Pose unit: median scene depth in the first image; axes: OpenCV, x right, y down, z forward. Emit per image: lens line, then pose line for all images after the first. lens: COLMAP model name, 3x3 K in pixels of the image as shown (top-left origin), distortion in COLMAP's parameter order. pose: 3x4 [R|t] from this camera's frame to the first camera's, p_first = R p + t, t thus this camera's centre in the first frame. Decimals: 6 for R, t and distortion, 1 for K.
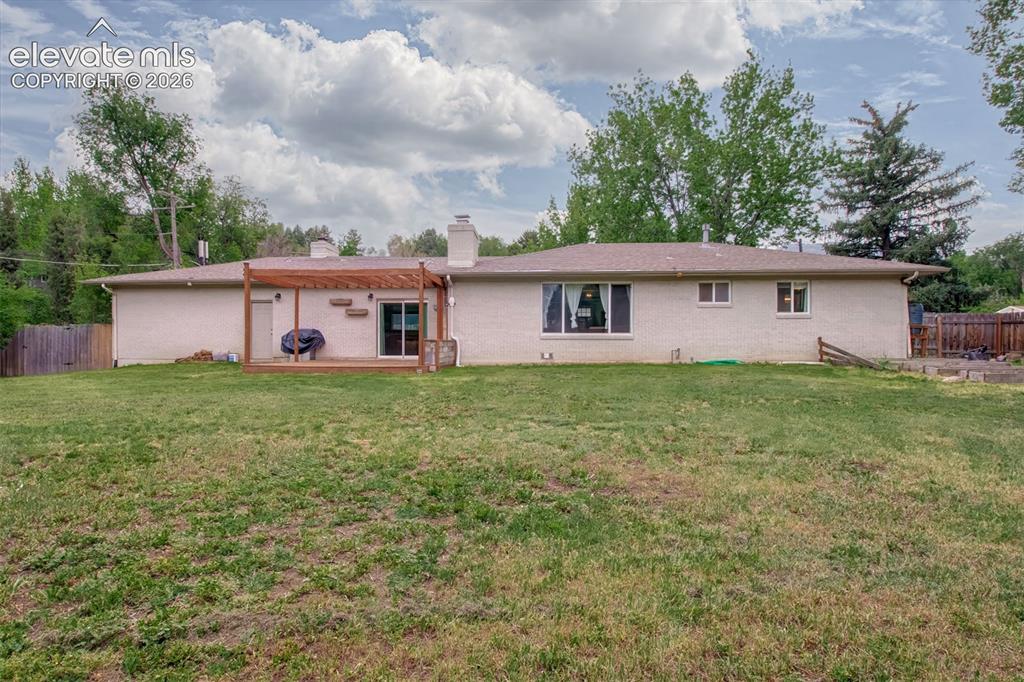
lens RADIAL K [[496.7, 0, 478.8], [0, 496.7, 339.6], [0, 0, 1]] dist [0.029504, -0.000045]
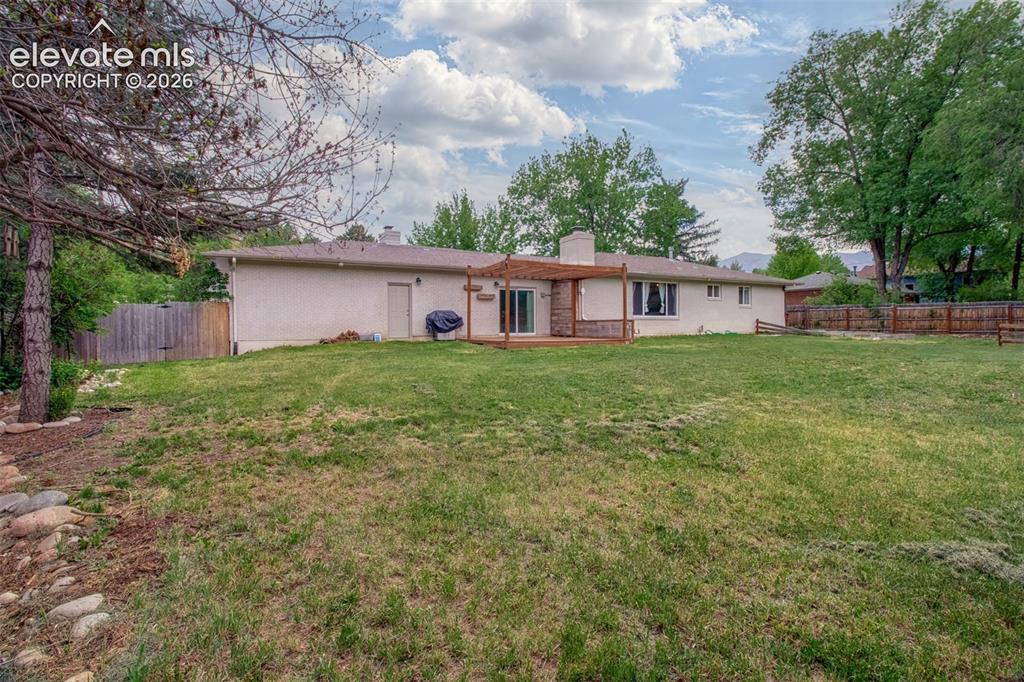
lens RADIAL K [[483.8, 0, 463.0], [0, 483.8, 334.1], [0, 0, 1]] dist [0.024932, -0.000339]
pose [[0.858990, -0.011677, 0.511859, -0.926813], [0.005782, 0.999897, 0.013107, 0.018435], [-0.511960, -0.008299, 0.858969, 0.046635]]
